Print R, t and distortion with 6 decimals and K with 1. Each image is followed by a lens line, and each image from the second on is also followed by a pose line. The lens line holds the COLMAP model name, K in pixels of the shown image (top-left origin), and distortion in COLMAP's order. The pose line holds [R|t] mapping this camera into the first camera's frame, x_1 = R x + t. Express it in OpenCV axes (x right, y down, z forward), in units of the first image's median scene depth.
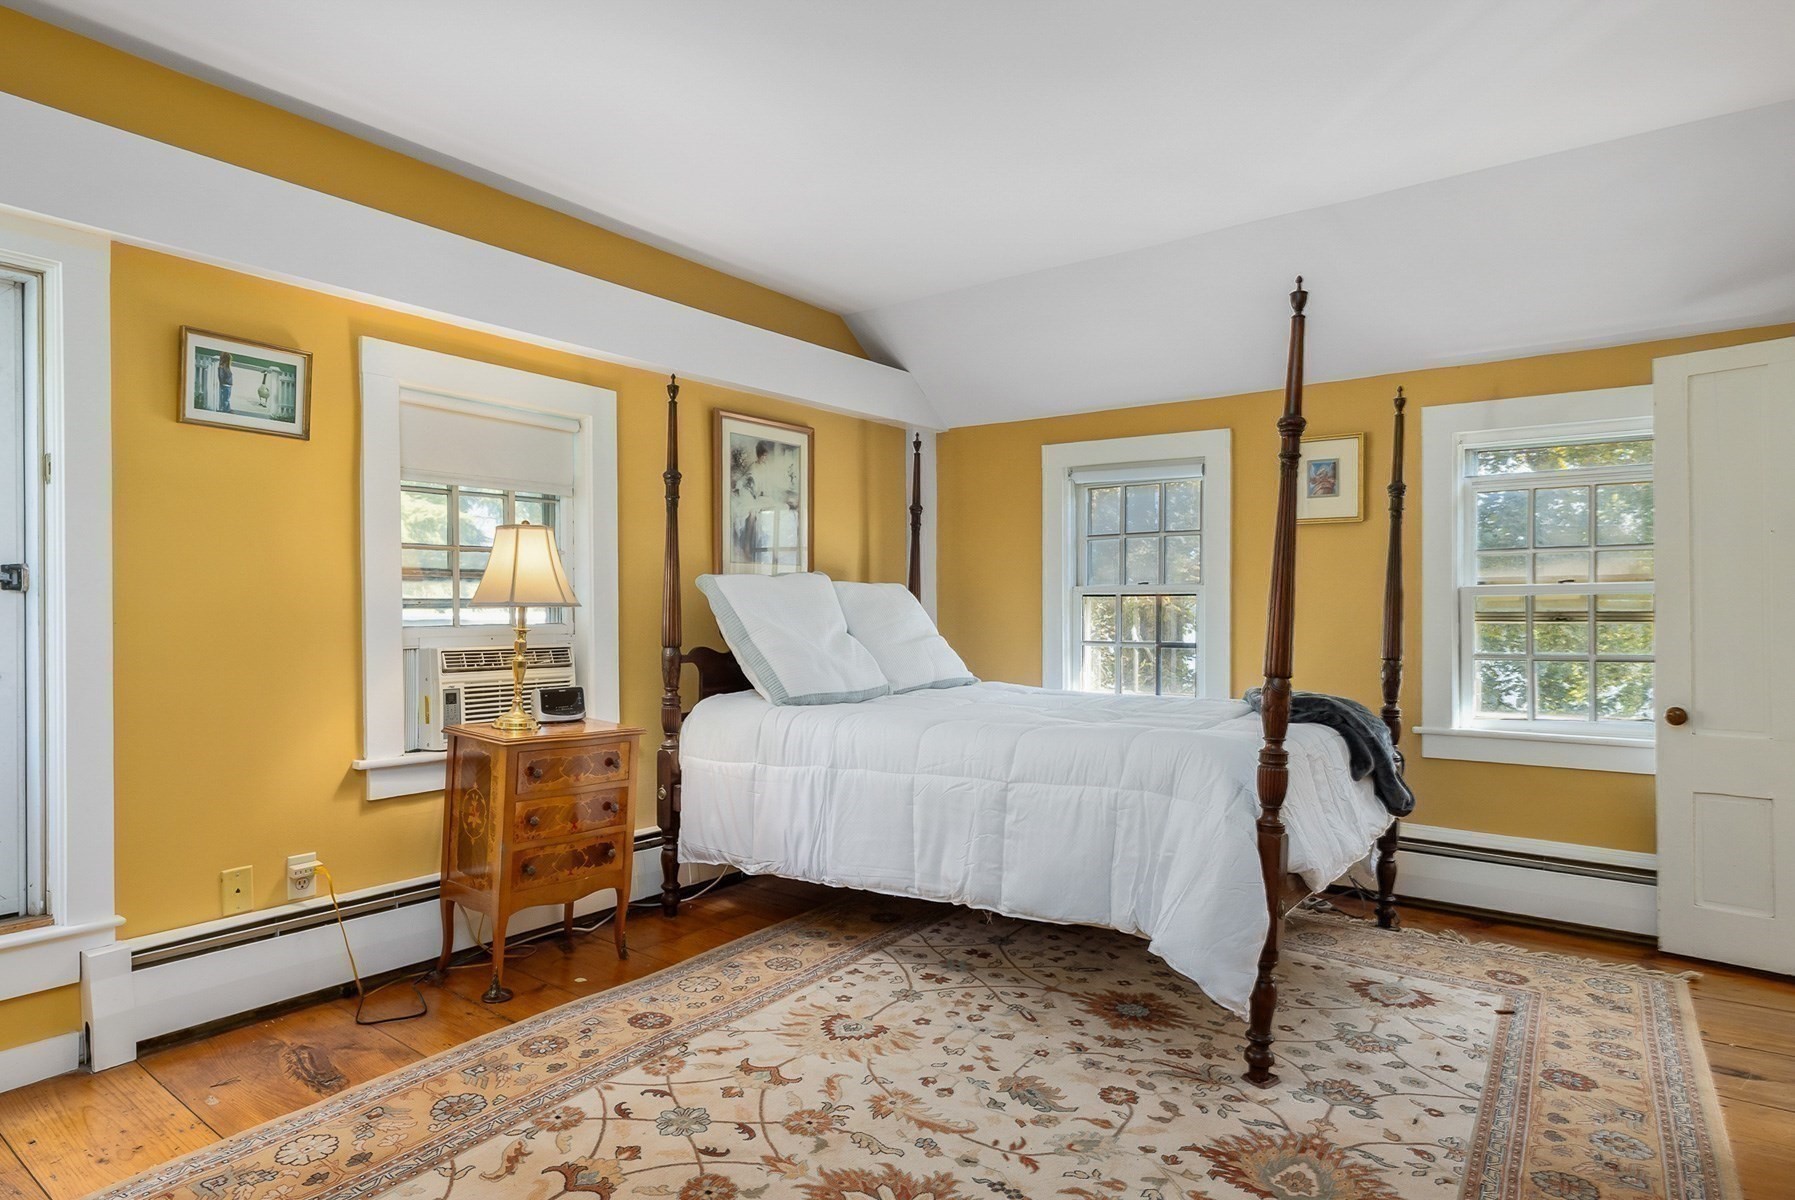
lens RADIAL K [[1003.5, 0, 910.9], [0, 1003.5, 618.8], [0, 0, 1]] dist [-0.003533, -0.005541]
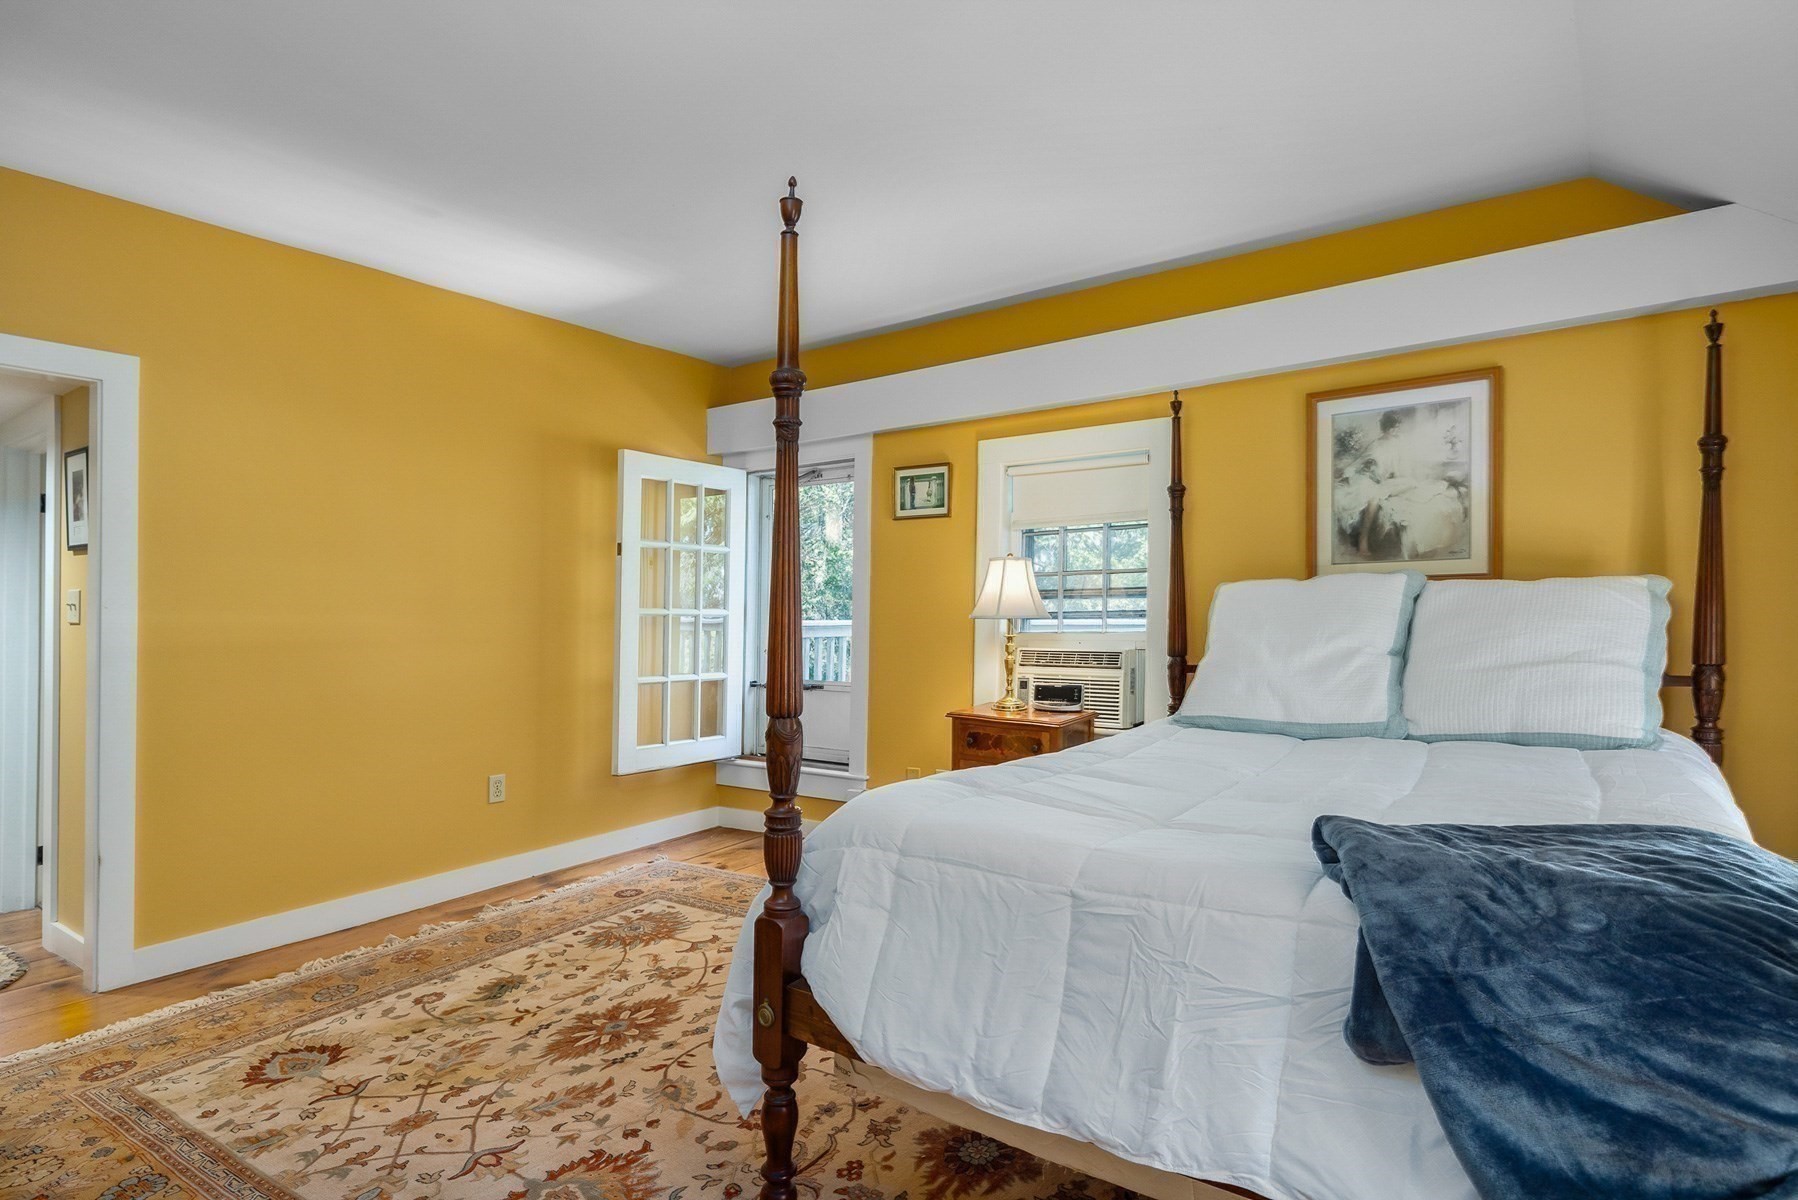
lens RADIAL K [[944.8, 0, 912.8], [0, 944.8, 597.9], [0, 0, 1]] dist [0.005288, 0.001133]
pose [[0.007787, -0.018351, -0.999801, 0.939560], [-0.001319, 0.999831, -0.018362, -0.017205], [0.999969, 0.001461, 0.007761, 0.935268]]
